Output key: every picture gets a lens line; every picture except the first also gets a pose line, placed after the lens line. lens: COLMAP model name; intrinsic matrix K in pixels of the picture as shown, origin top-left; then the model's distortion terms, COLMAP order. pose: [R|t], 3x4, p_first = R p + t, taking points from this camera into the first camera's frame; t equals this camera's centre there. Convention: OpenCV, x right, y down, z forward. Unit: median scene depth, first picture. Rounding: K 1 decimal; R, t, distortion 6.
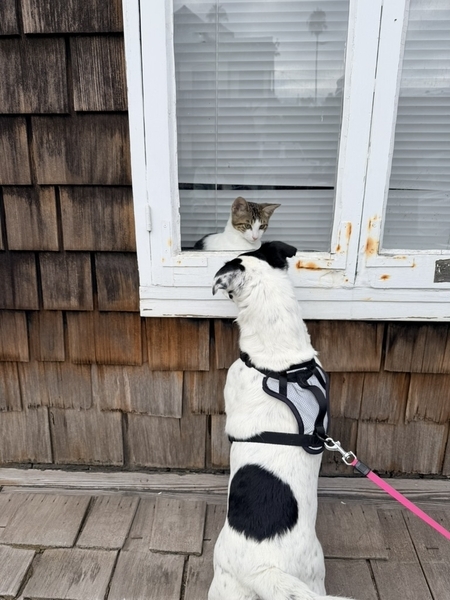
lens RADIAL K [[418.2, 0, 219.5], [0, 418.2, 299.9], [0, 0, 1]] dist [0.010094, -0.028068]
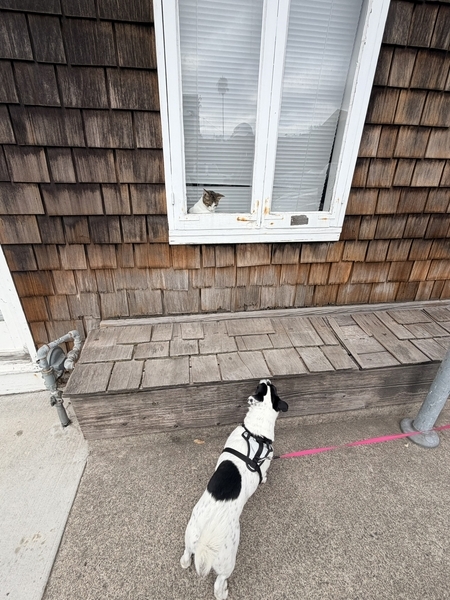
lens RADIAL K [[244.3, 0, 216.4], [0, 244.3, 292.2], [0, 0, 1]] dist [-0.017515, 0.000219]
pose [[0.982861, -0.063856, 0.172935, -0.186757], [0.040840, 0.990204, 0.133525, 0.130708], [-0.179767, -0.124173, 0.975841, -0.365515]]
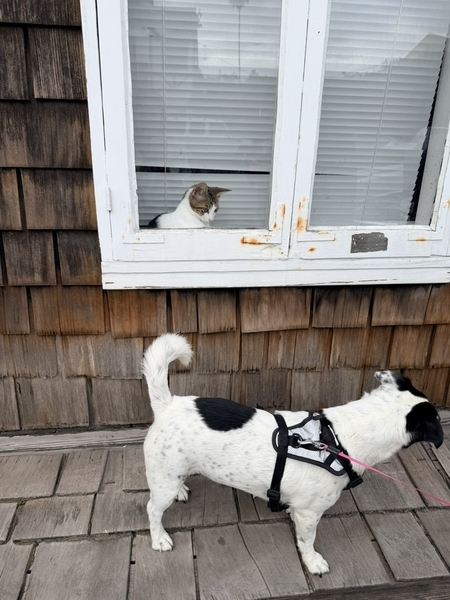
lens RADIAL K [[418.2, 0, 219.2], [0, 418.2, 301.6], [0, 0, 1]] dist [0.010094, -0.028068]
pose [[0.985467, -0.037676, 0.165637, -0.070968], [0.028148, 0.997831, 0.059498, 0.015202], [-0.167519, -0.053971, 0.984390, -0.142160]]
